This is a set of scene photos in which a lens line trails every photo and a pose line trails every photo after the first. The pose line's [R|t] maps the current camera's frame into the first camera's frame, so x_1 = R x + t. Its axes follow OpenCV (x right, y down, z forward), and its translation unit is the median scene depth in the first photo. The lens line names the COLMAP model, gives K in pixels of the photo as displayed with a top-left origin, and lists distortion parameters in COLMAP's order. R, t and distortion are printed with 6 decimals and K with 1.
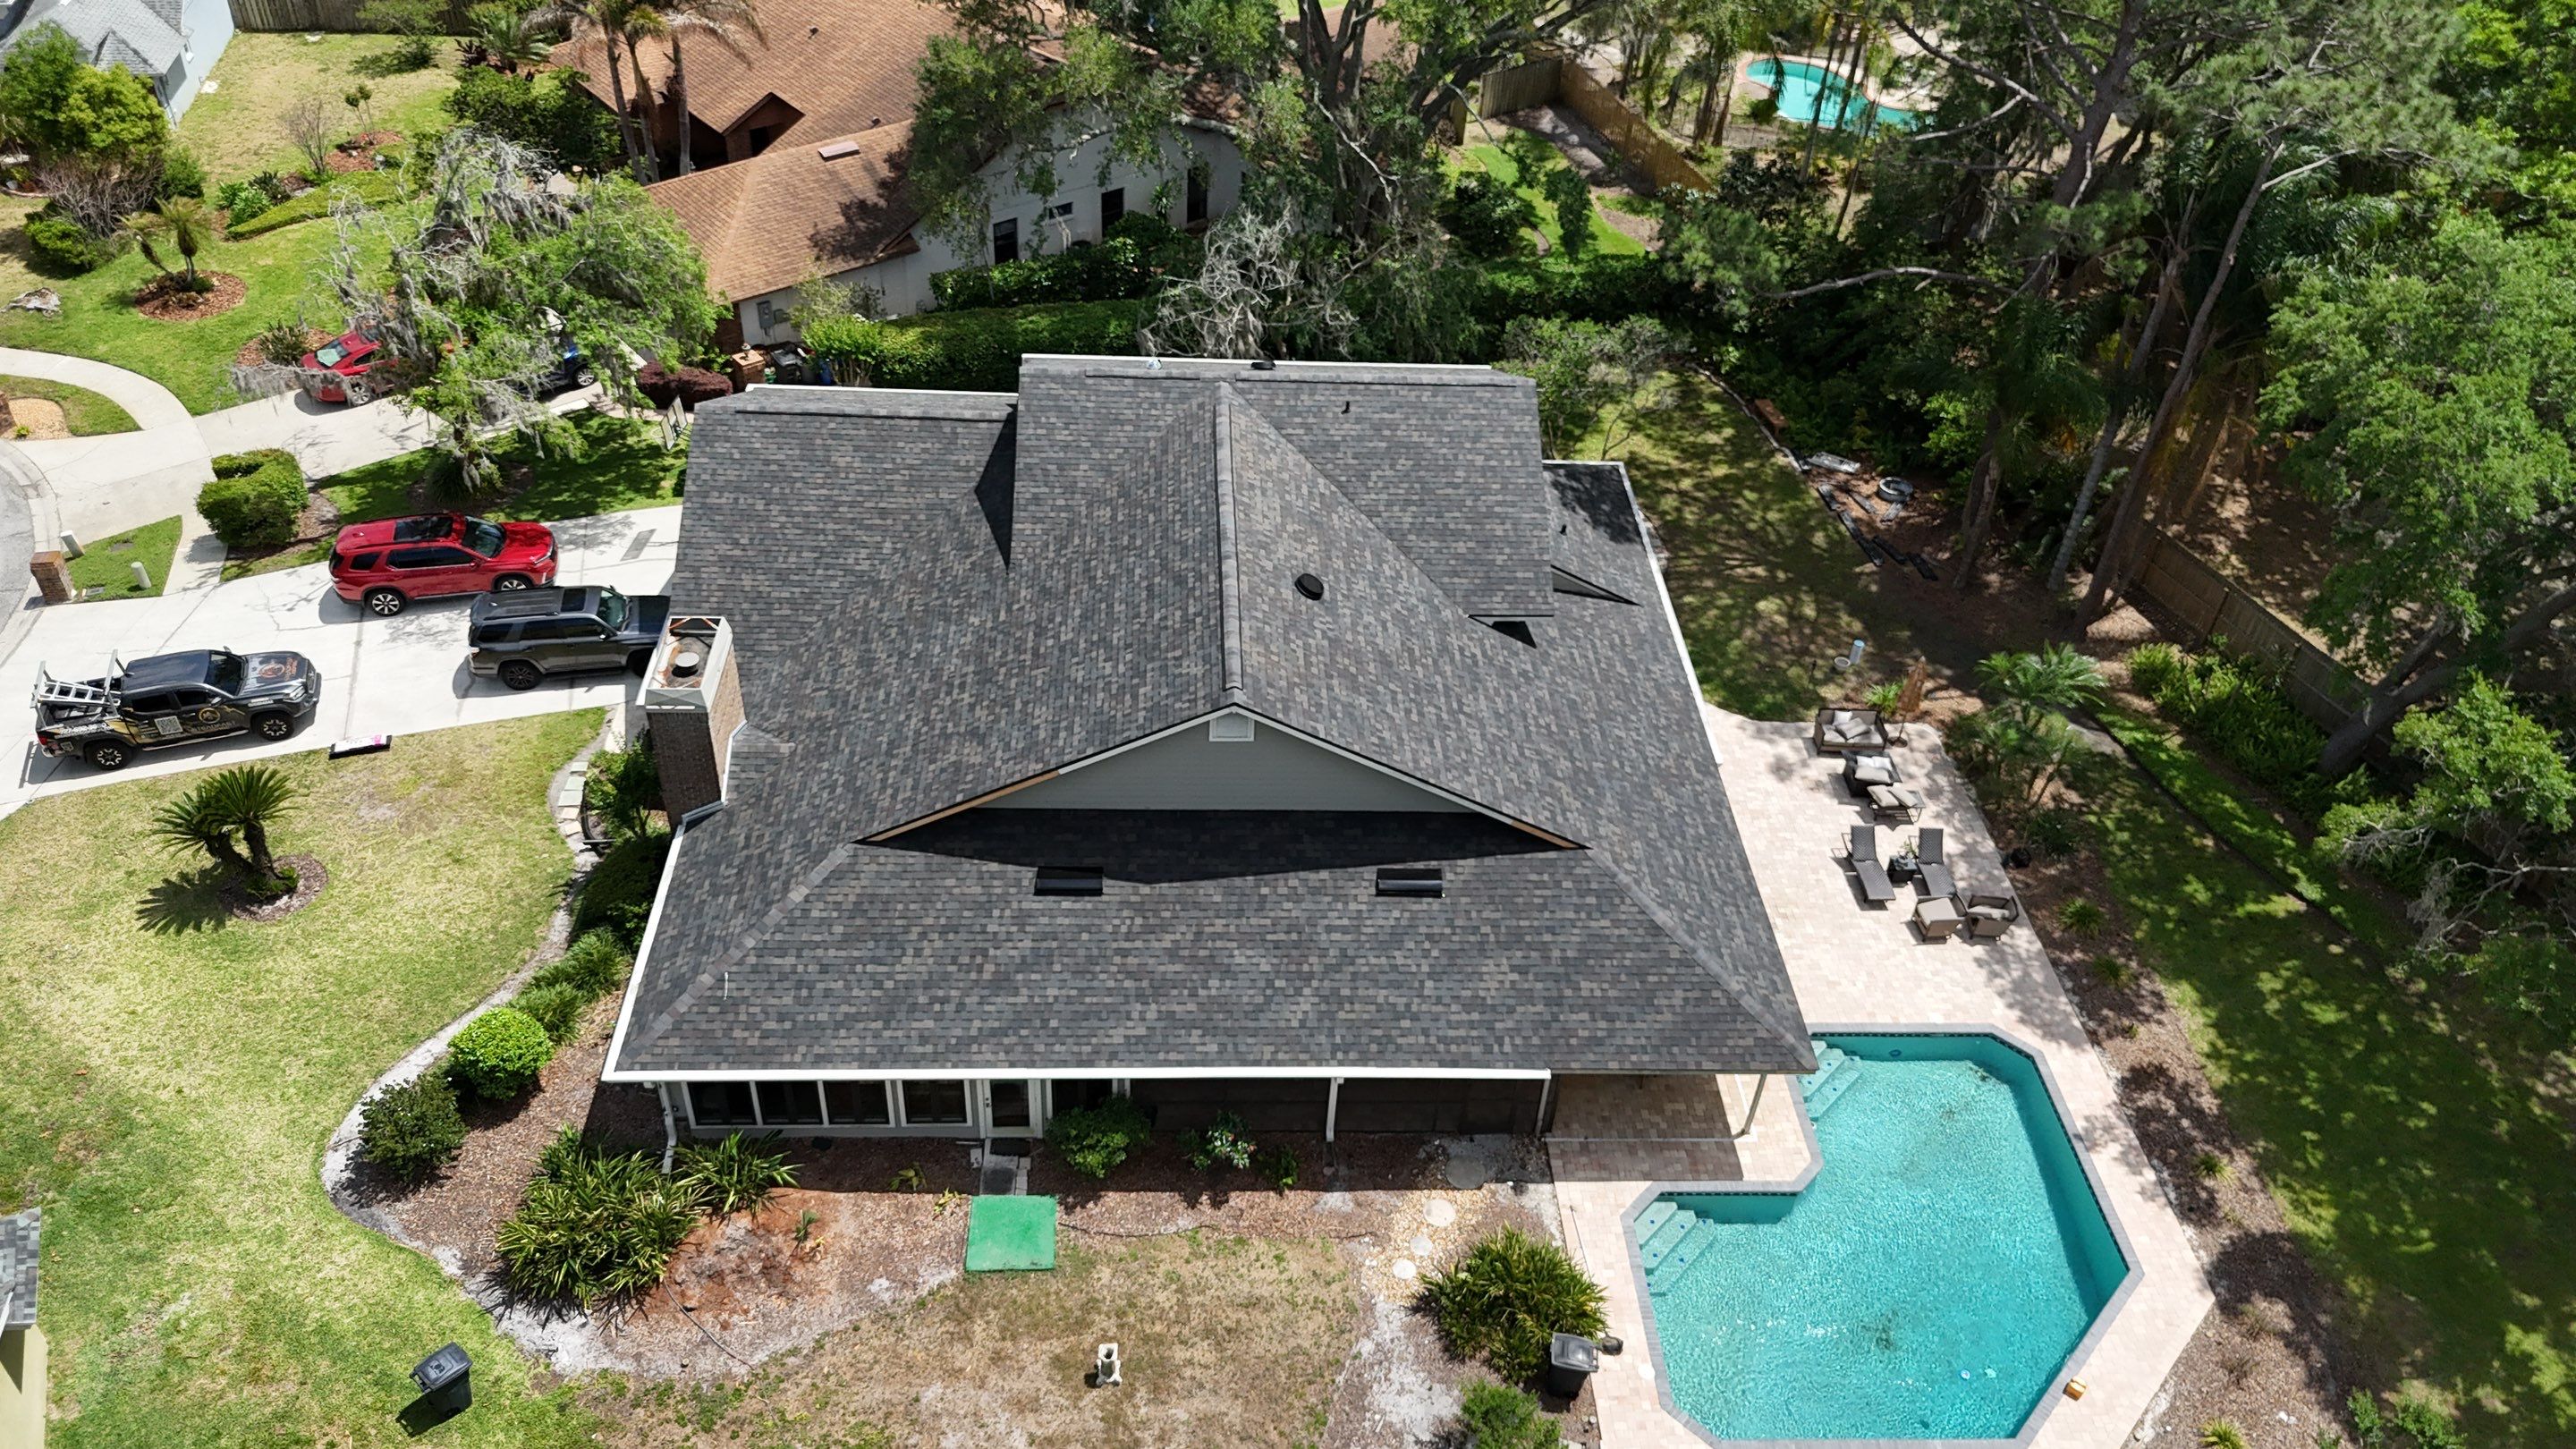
lens RADIAL K [[1894.2, 0, 1293.5], [0, 1894.2, 716.1], [0, 0, 1]] dist [0.056520, -0.043375]
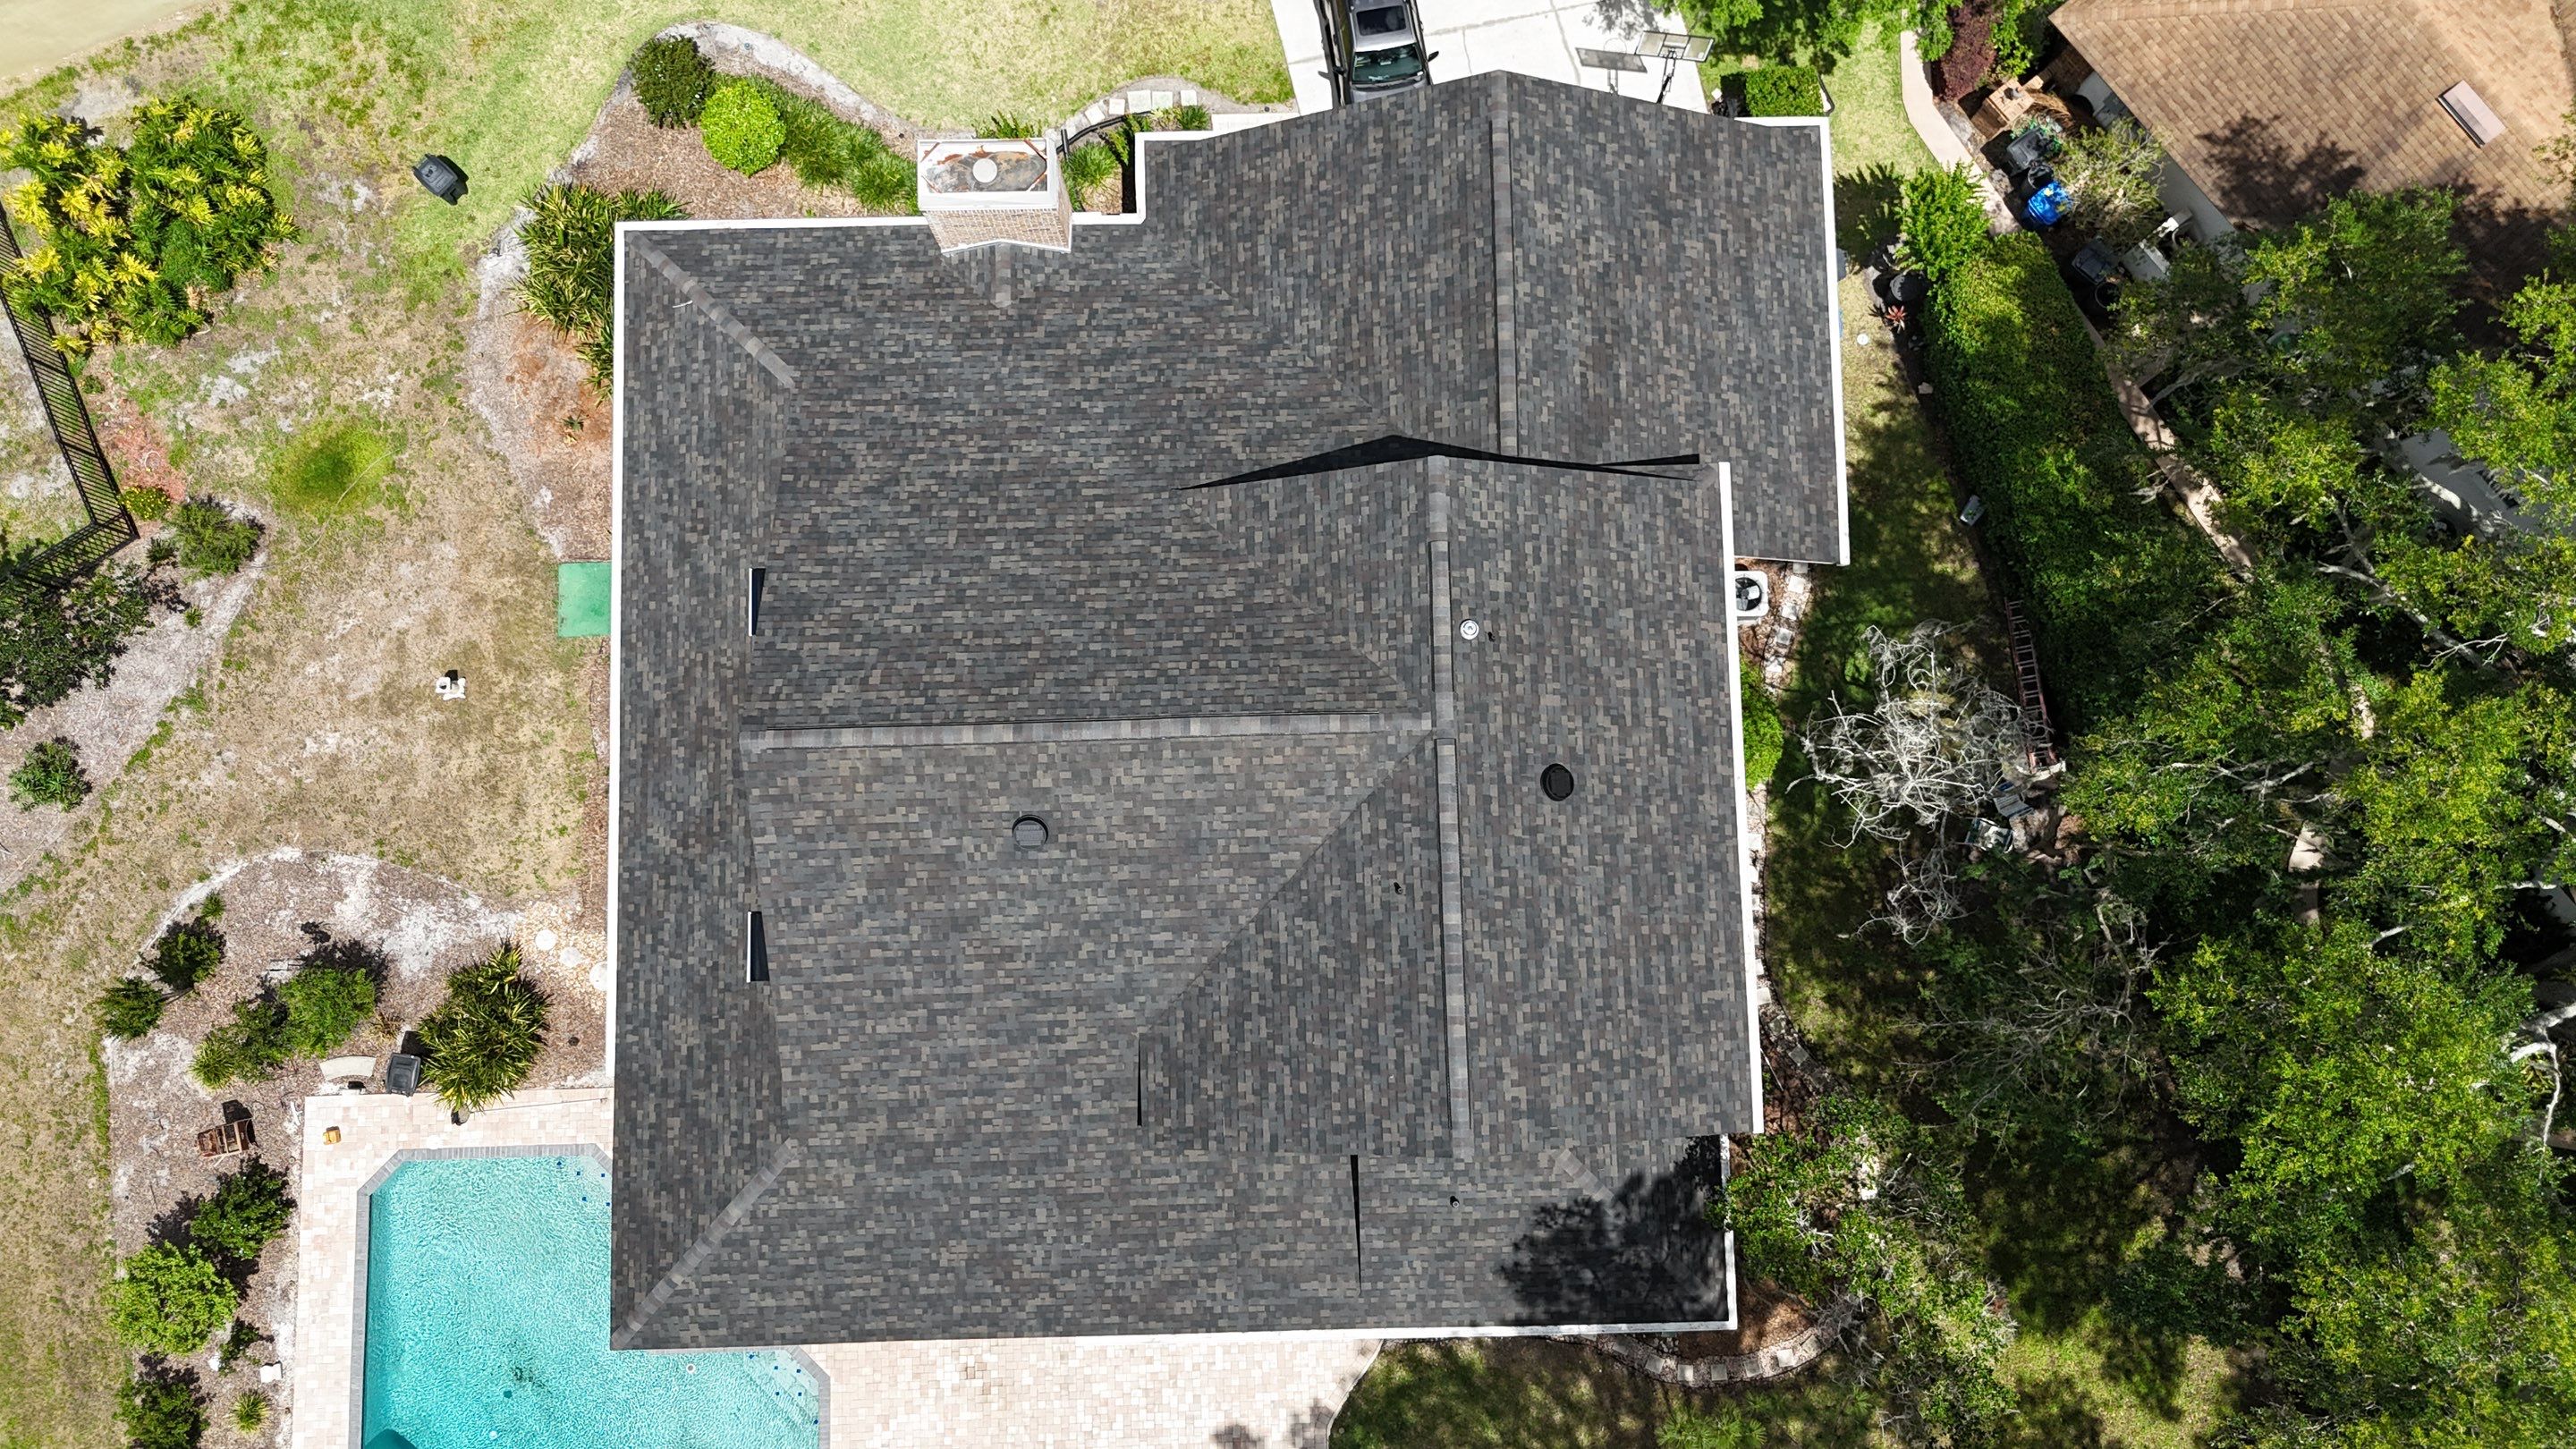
lens RADIAL K [[1894.2, 0, 1298.4], [0, 1894.2, 722.2], [0, 0, 1]] dist [0.056520, -0.043375]
pose [[-0.018405, 0.987749, -0.154960, 0.093253], [-0.640468, 0.107366, 0.760443, -0.835710], [0.767764, 0.113242, 0.630646, 0.580175]]
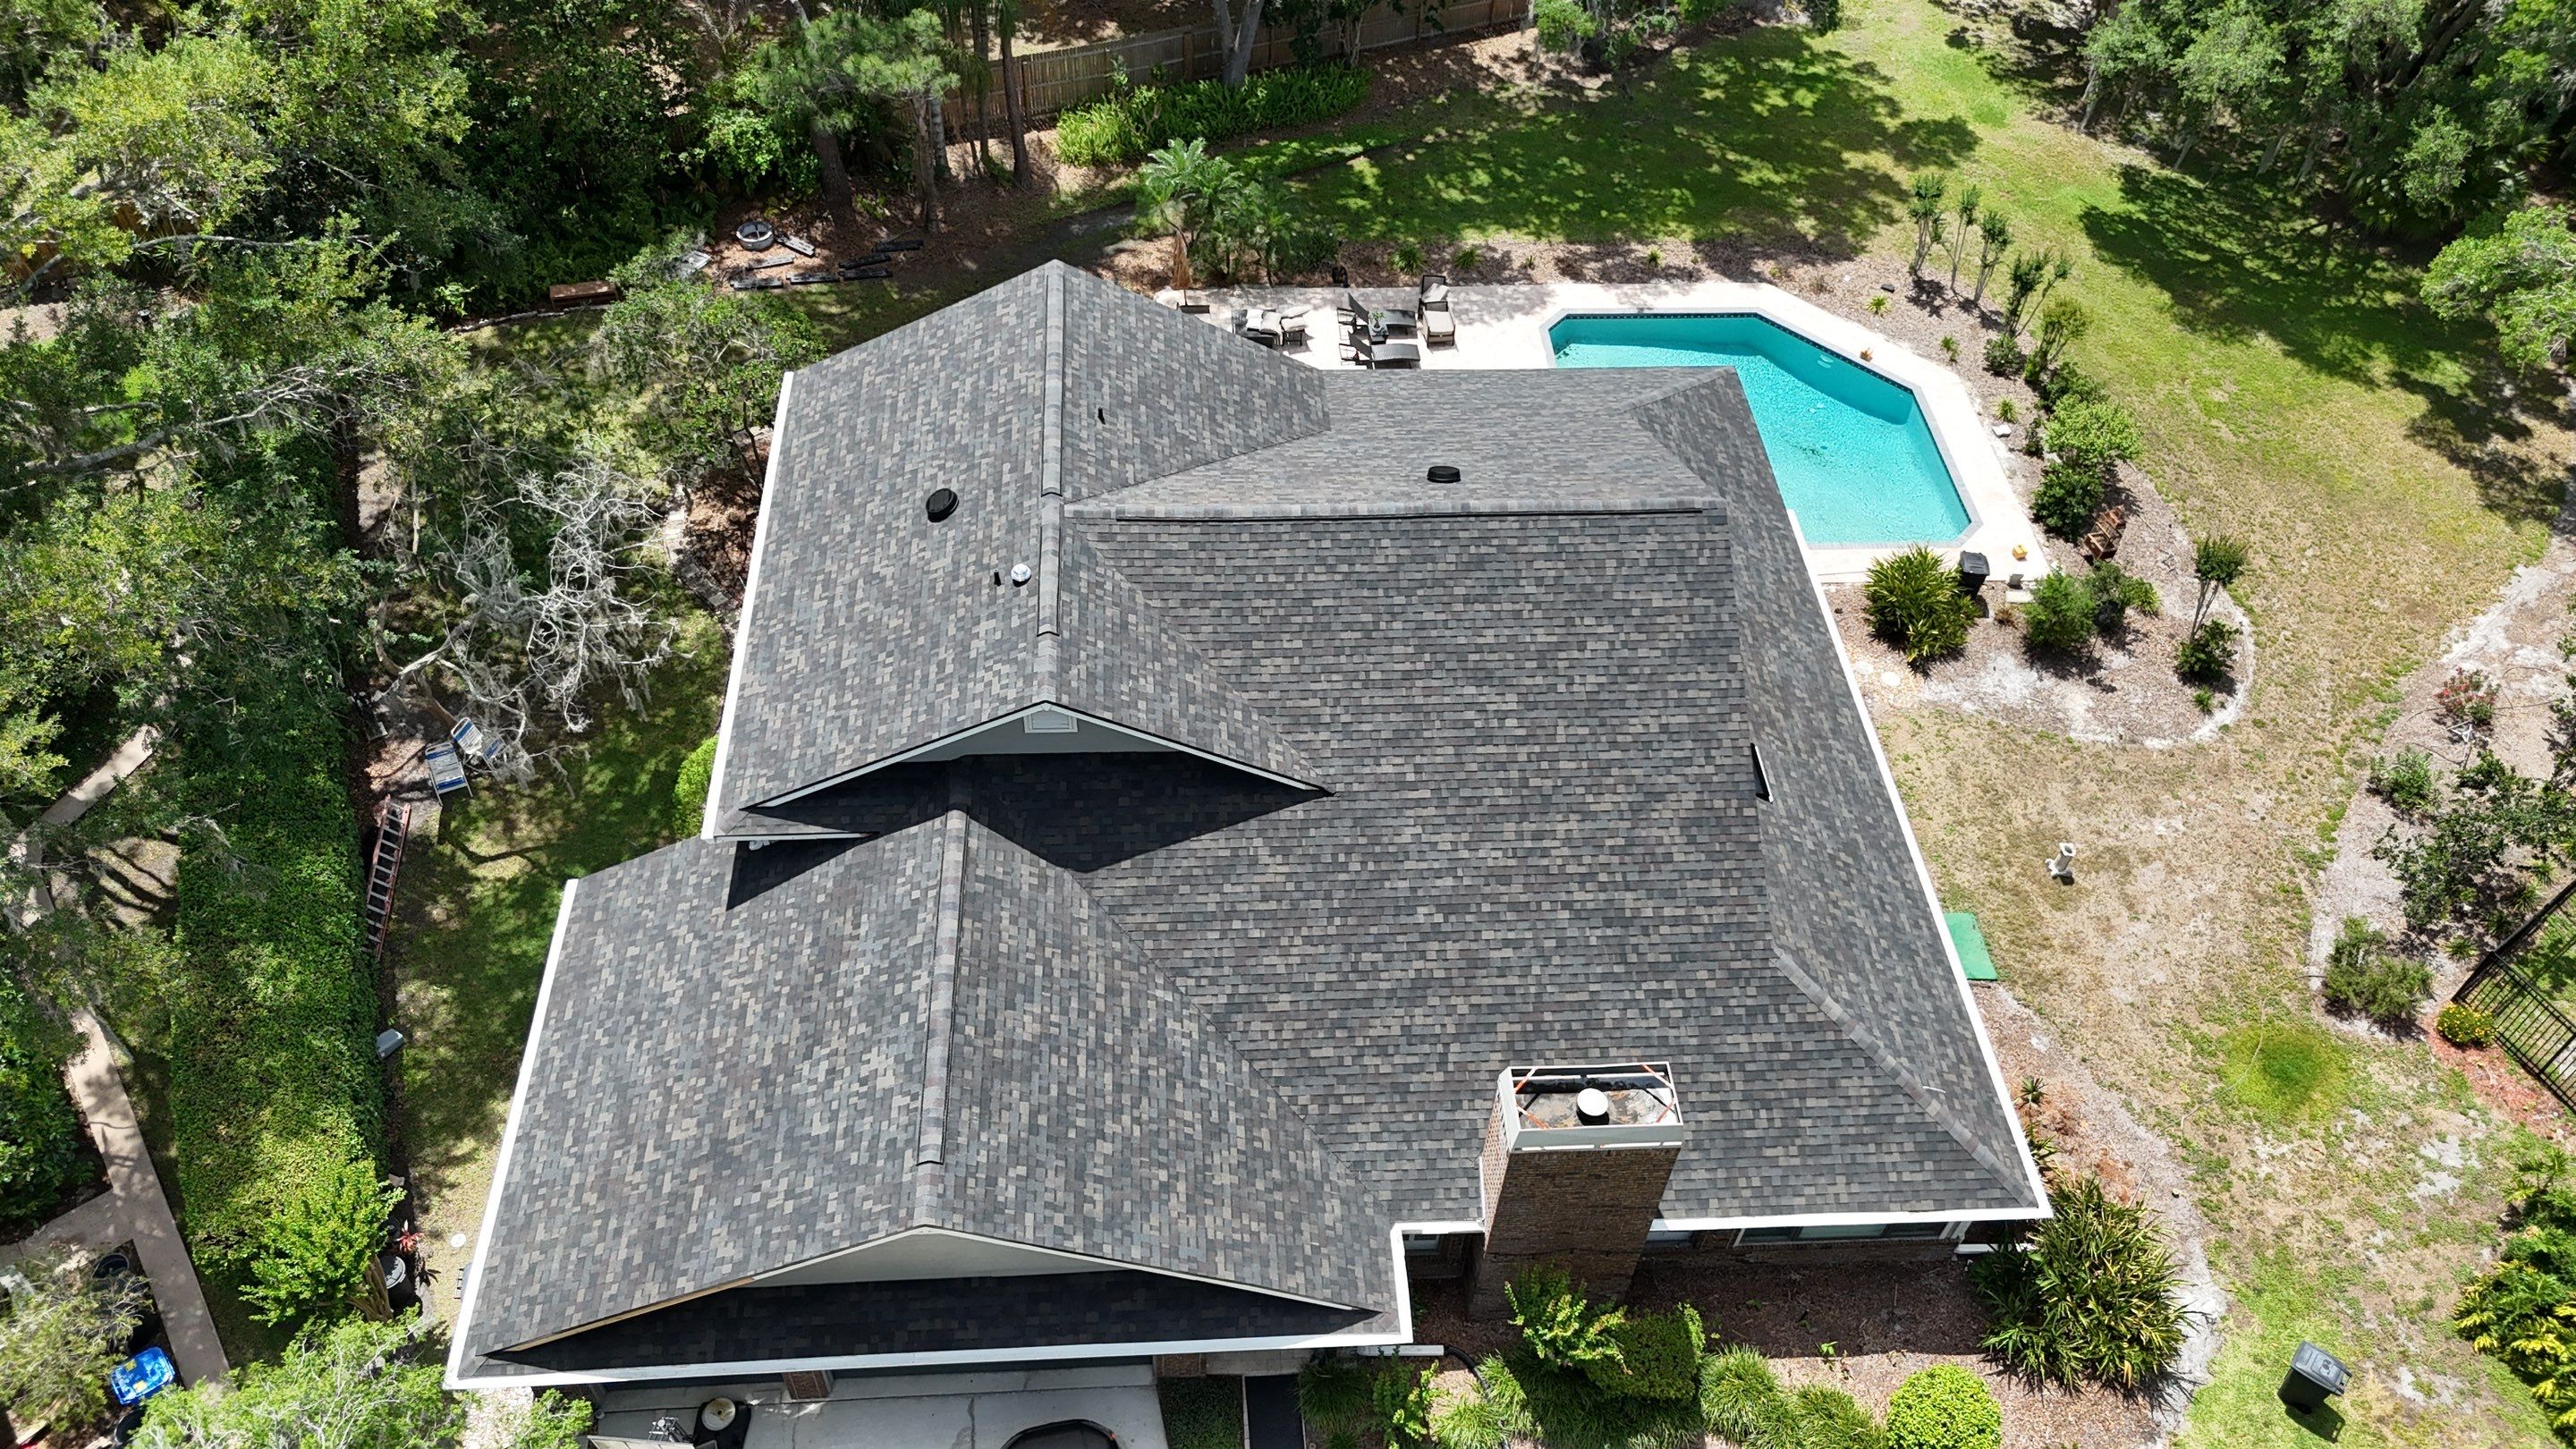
lens RADIAL K [[1894.2, 0, 1281.5], [0, 1894.2, 718.6], [0, 0, 1]] dist [0.056520, -0.043375]
pose [[-0.015945, -0.774877, 0.631910, -0.689010], [0.597972, 0.499125, 0.627139, -0.659199], [-0.801358, 0.387865, 0.455397, 0.728968]]
